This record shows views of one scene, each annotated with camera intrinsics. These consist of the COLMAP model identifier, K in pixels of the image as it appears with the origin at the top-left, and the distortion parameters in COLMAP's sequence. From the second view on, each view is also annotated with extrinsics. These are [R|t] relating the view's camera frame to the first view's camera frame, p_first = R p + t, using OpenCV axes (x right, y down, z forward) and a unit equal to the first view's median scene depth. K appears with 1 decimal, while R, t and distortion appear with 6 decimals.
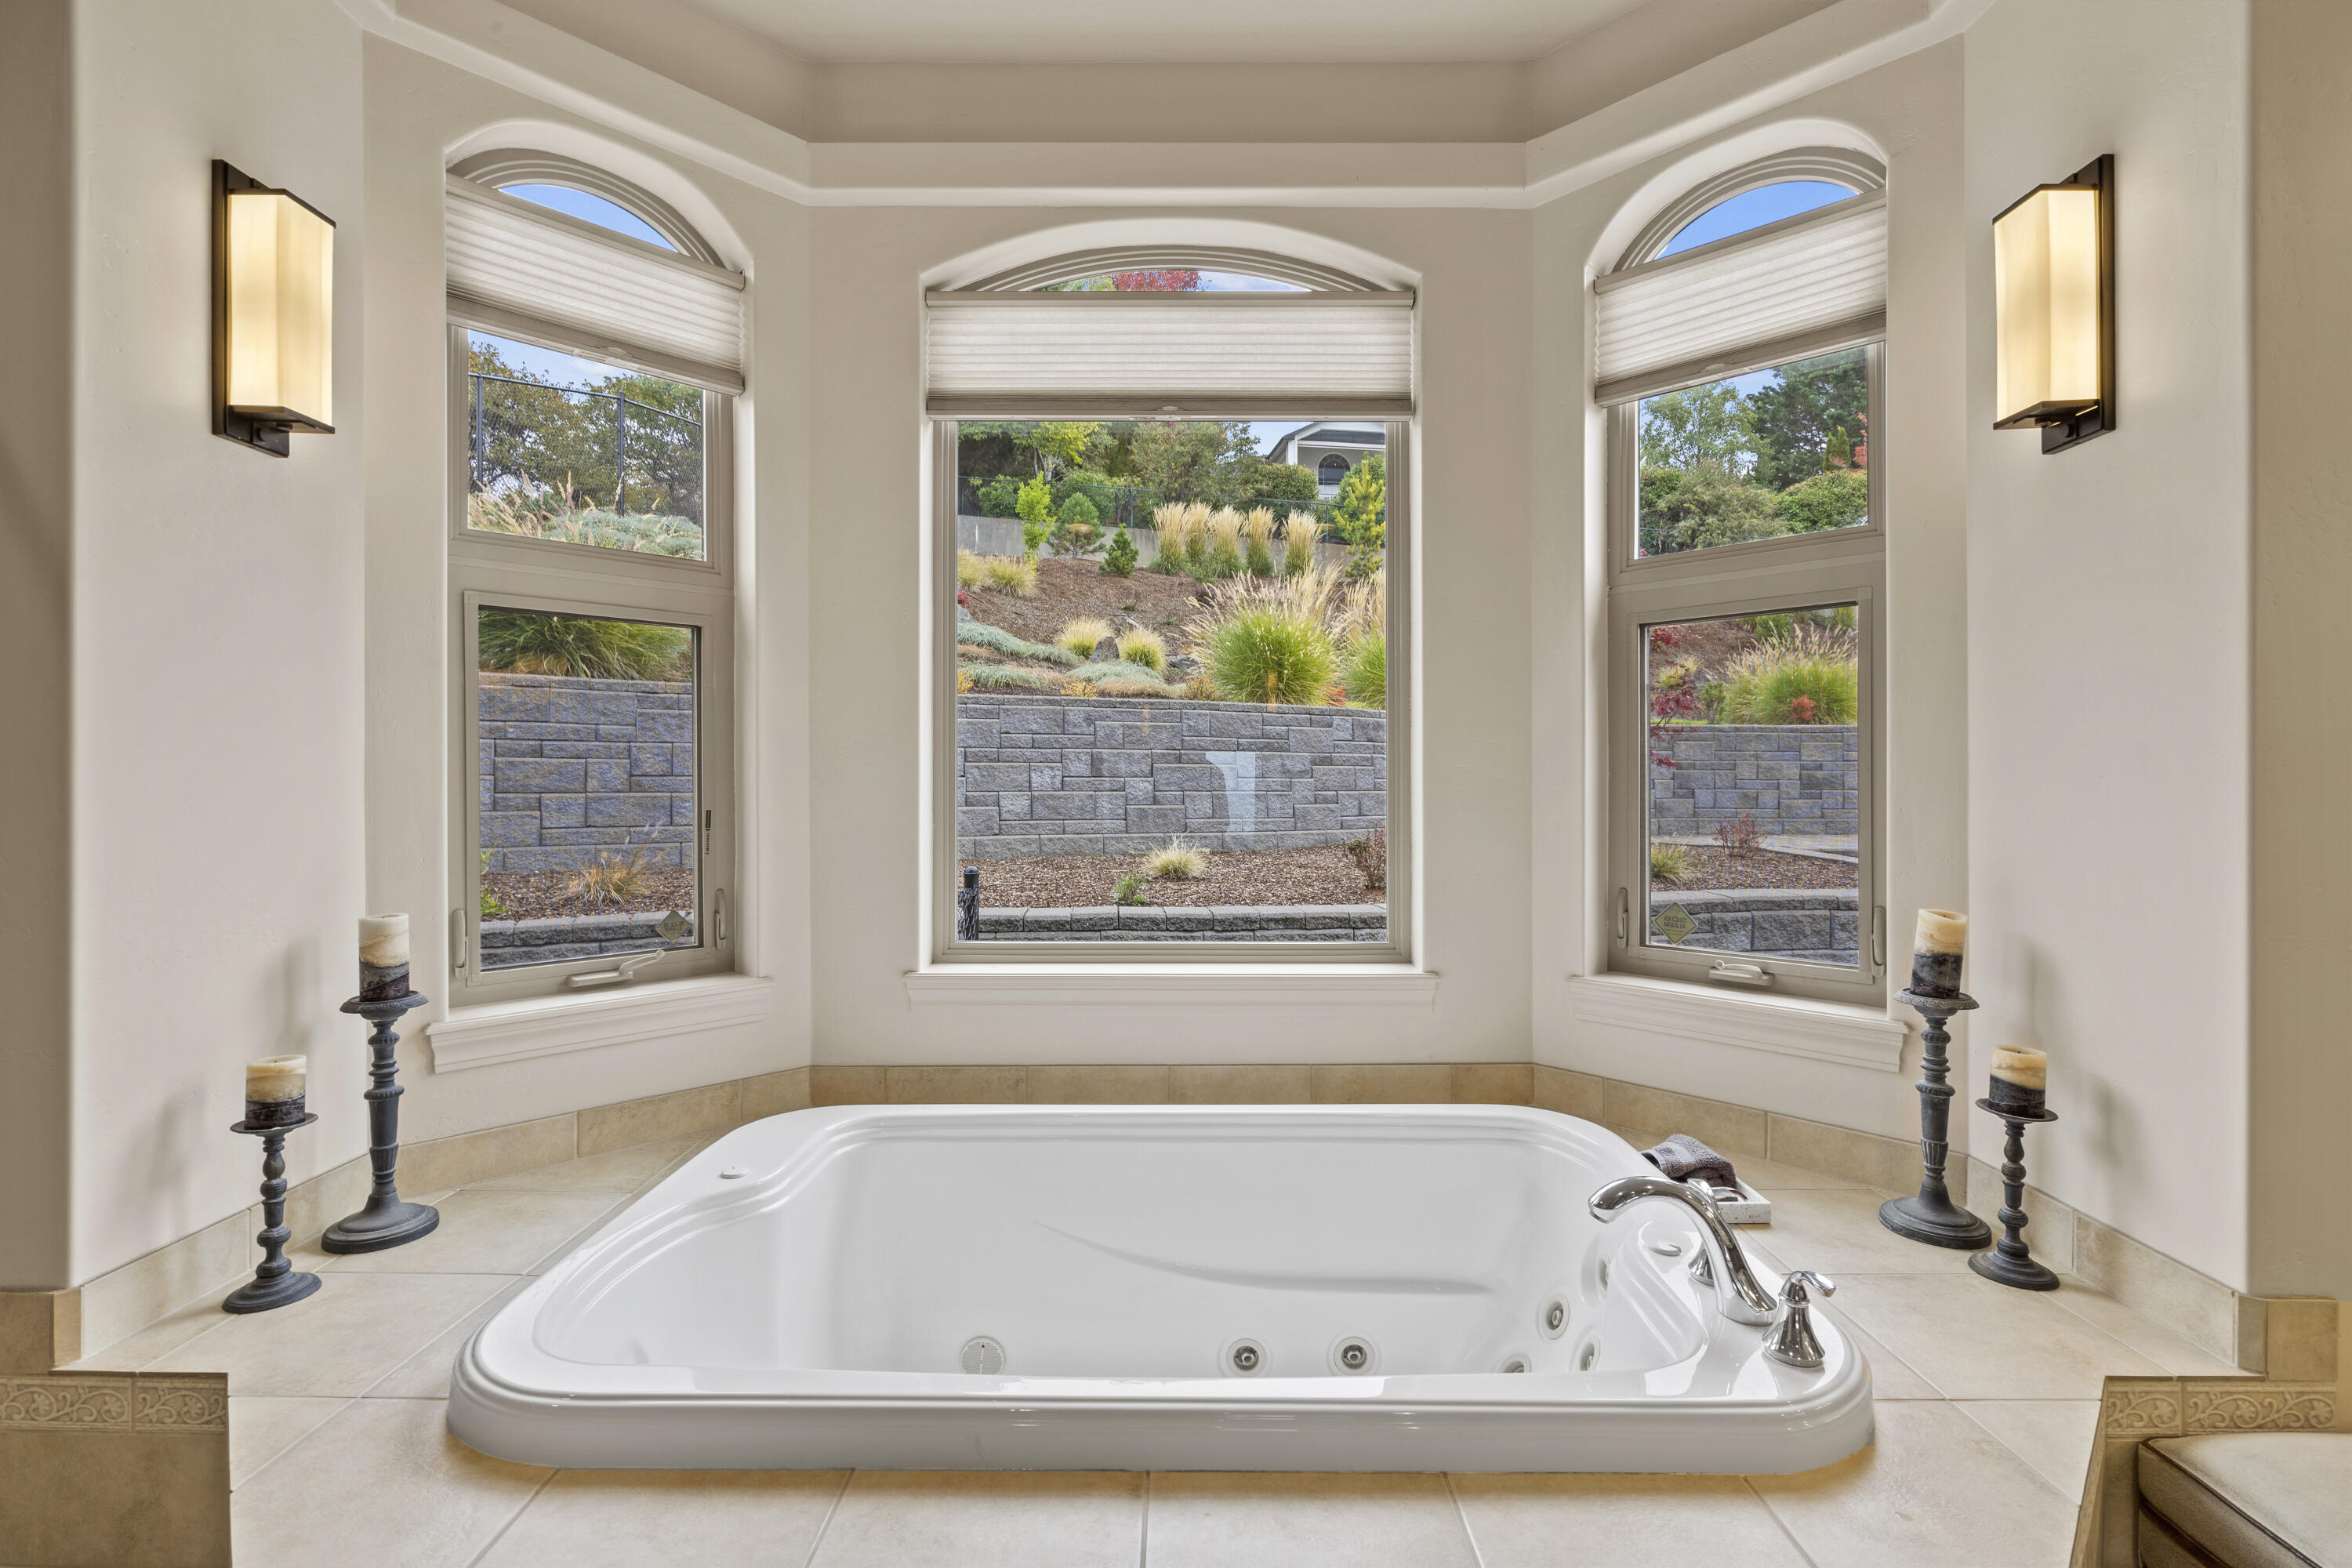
lens RADIAL K [[1065.5, 0, 1182.7], [0, 1065.5, 777.7], [0, 0, 1]] dist [-0.002328, 0.000381]
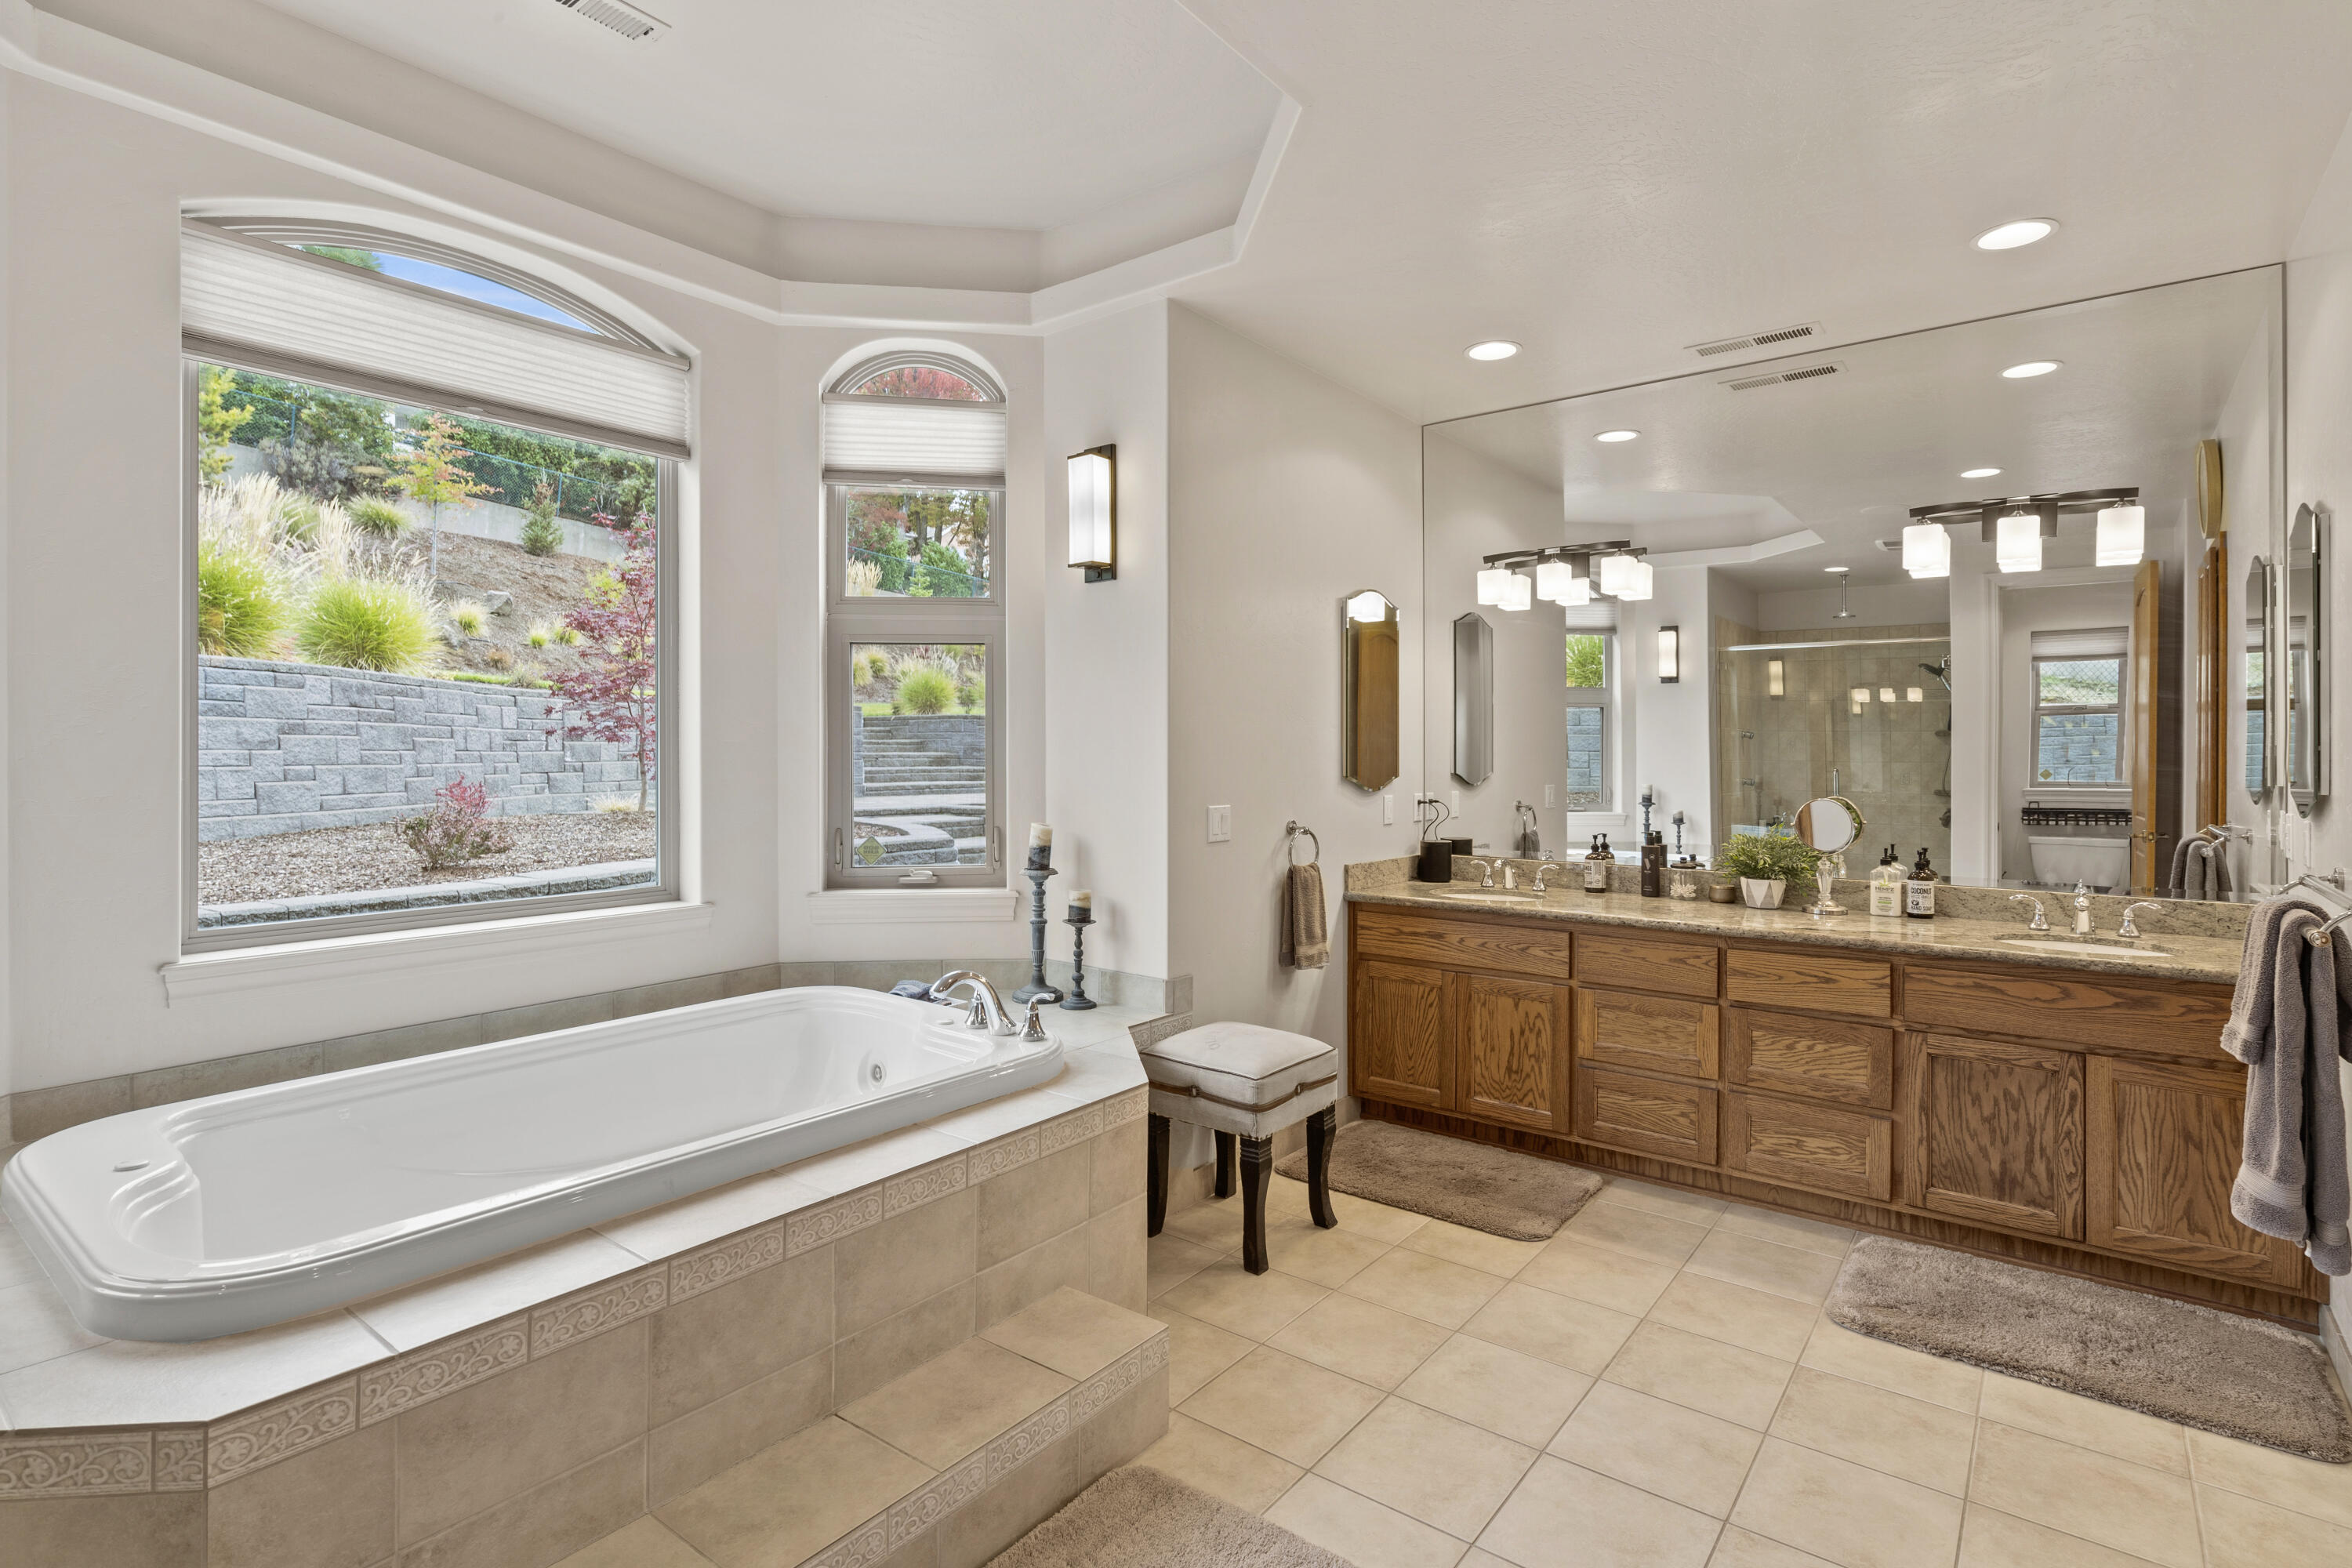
lens RADIAL K [[1146.0, 0, 1180.2], [0, 1146.0, 741.9], [0, 0, 1]] dist [0.000870, 0.000228]
pose [[0.613946, 0.004475, 0.789335, -0.604958], [0.000210, 0.999983, -0.005832, -0.002149], [-0.789348, 0.003746, 0.613935, -0.344592]]
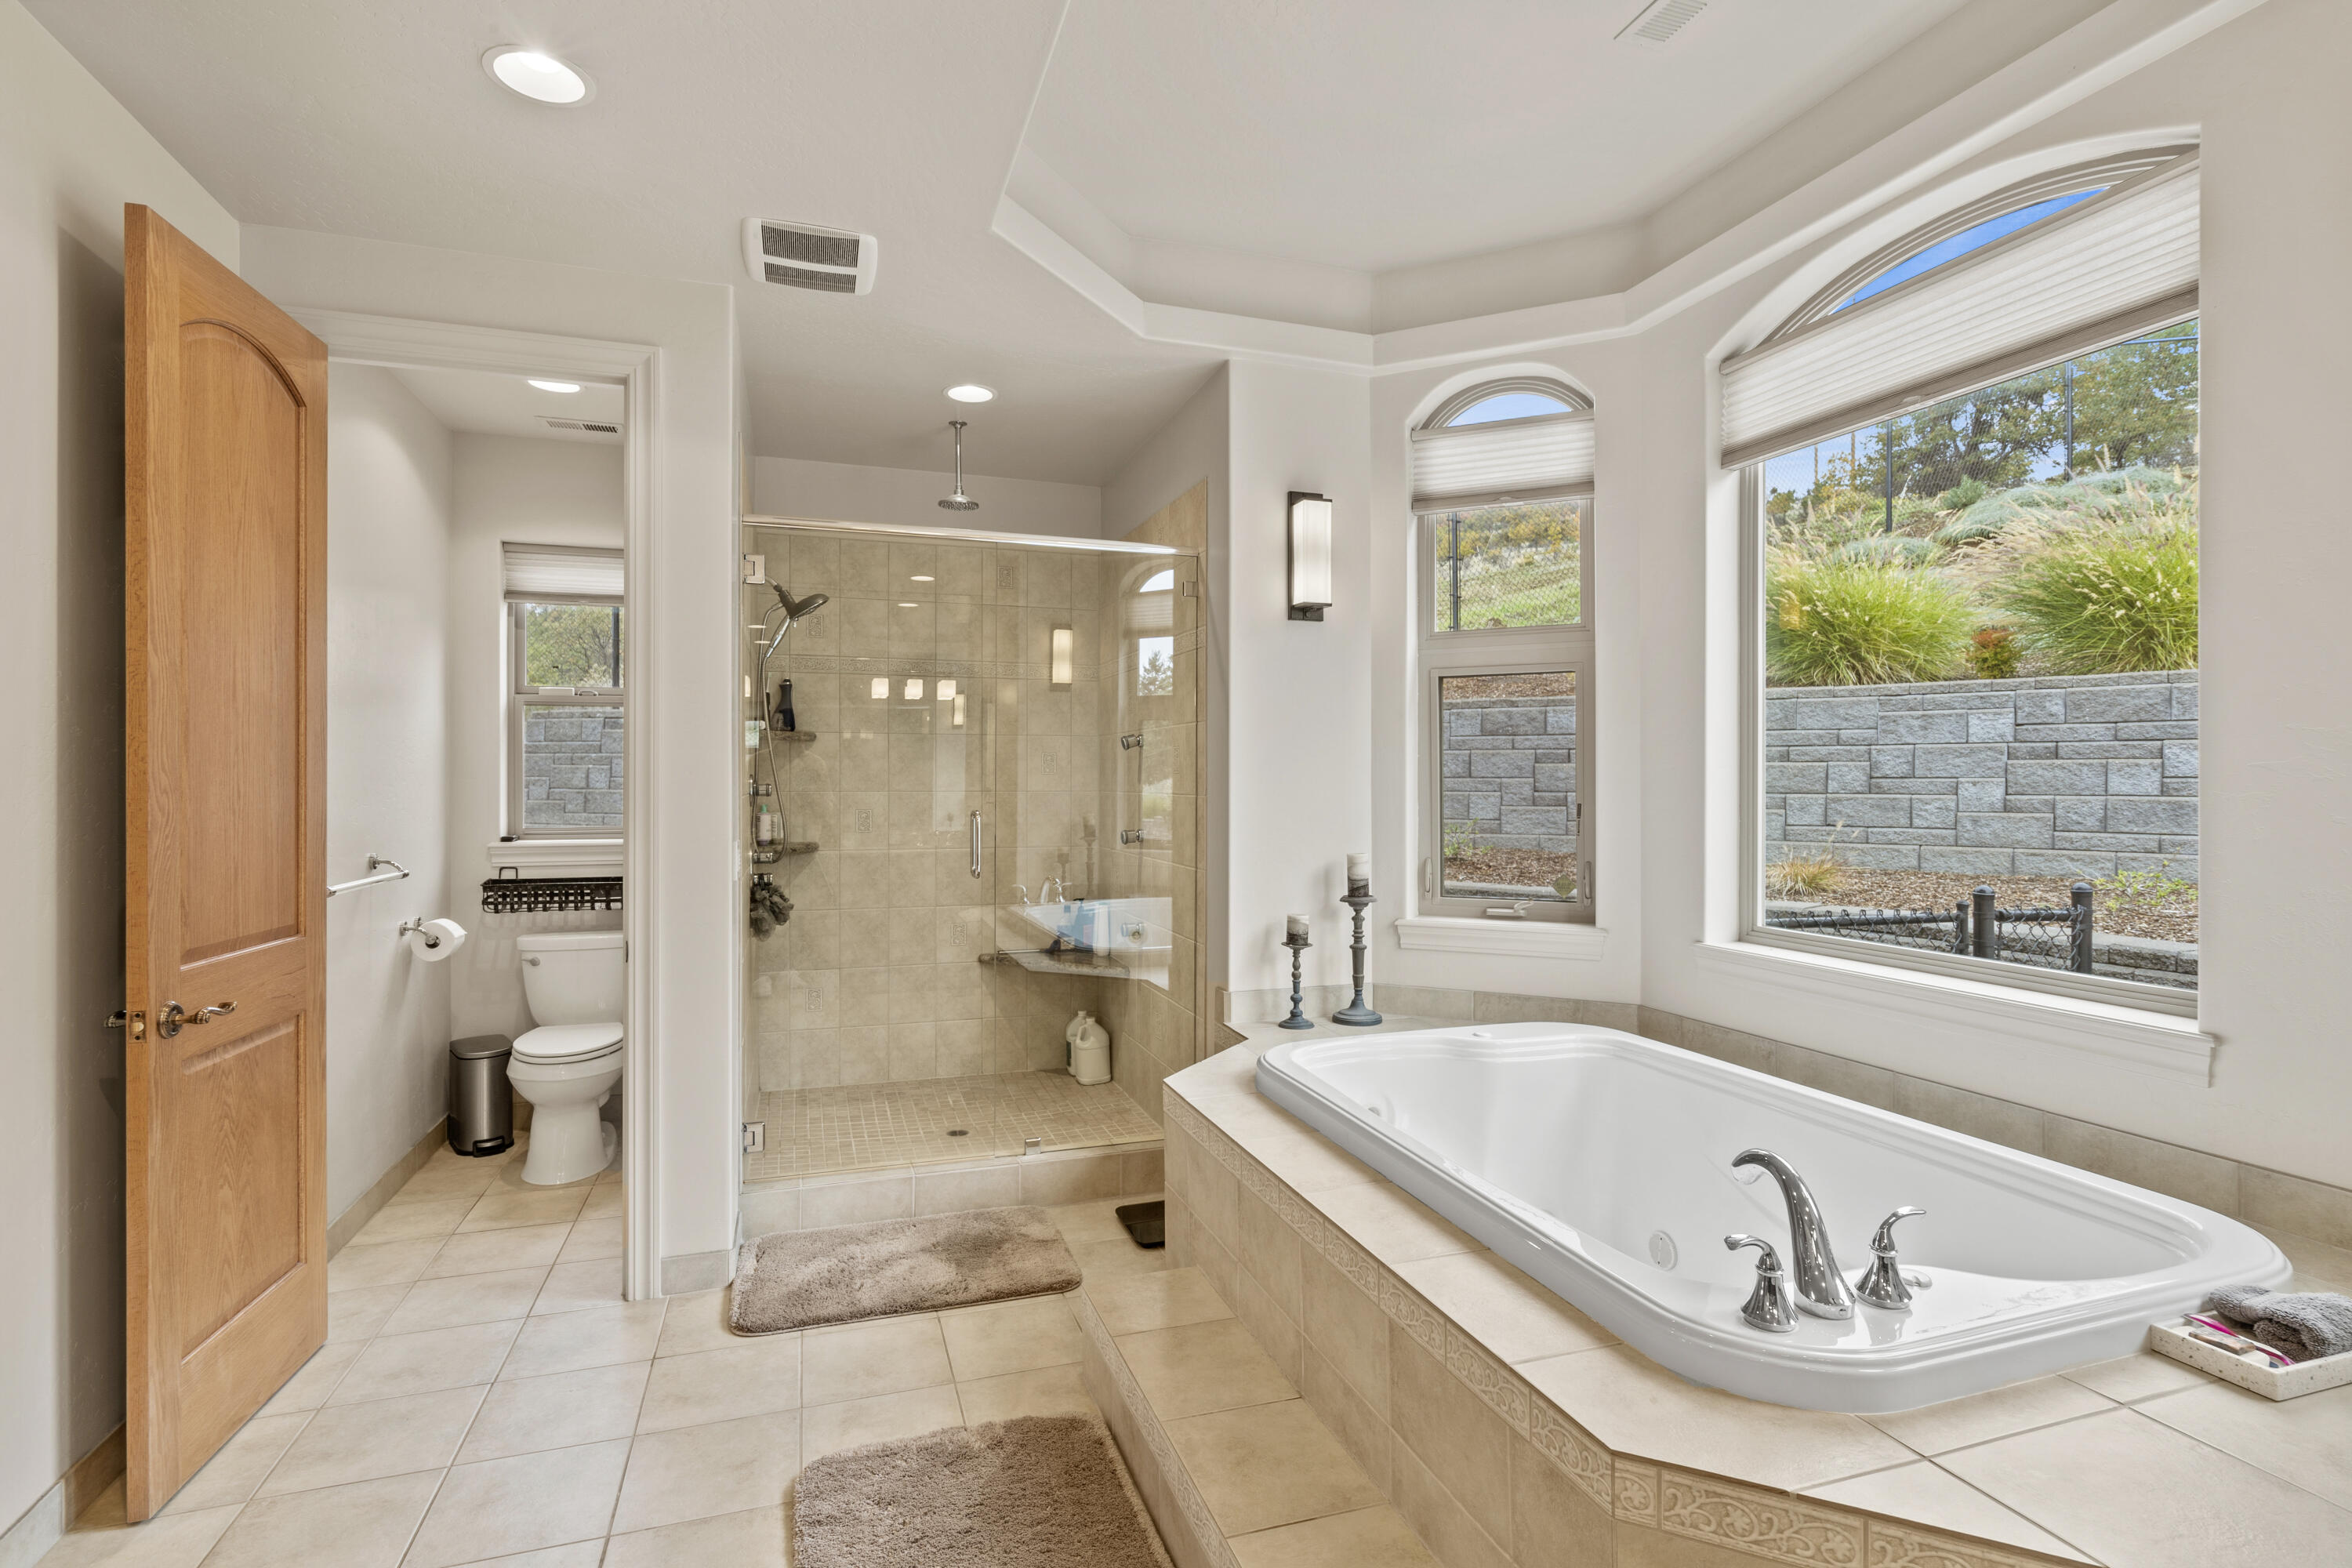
lens RADIAL K [[1128.7, 0, 1176.0], [0, 1128.7, 784.0], [0, 0, 1]] dist [0.001848, 0.000453]
pose [[0.317070, 0.001907, -0.948400, 0.926329], [0.002144, 0.999994, 0.002727, -0.000743], [0.948400, -0.002898, 0.317064, 0.048017]]
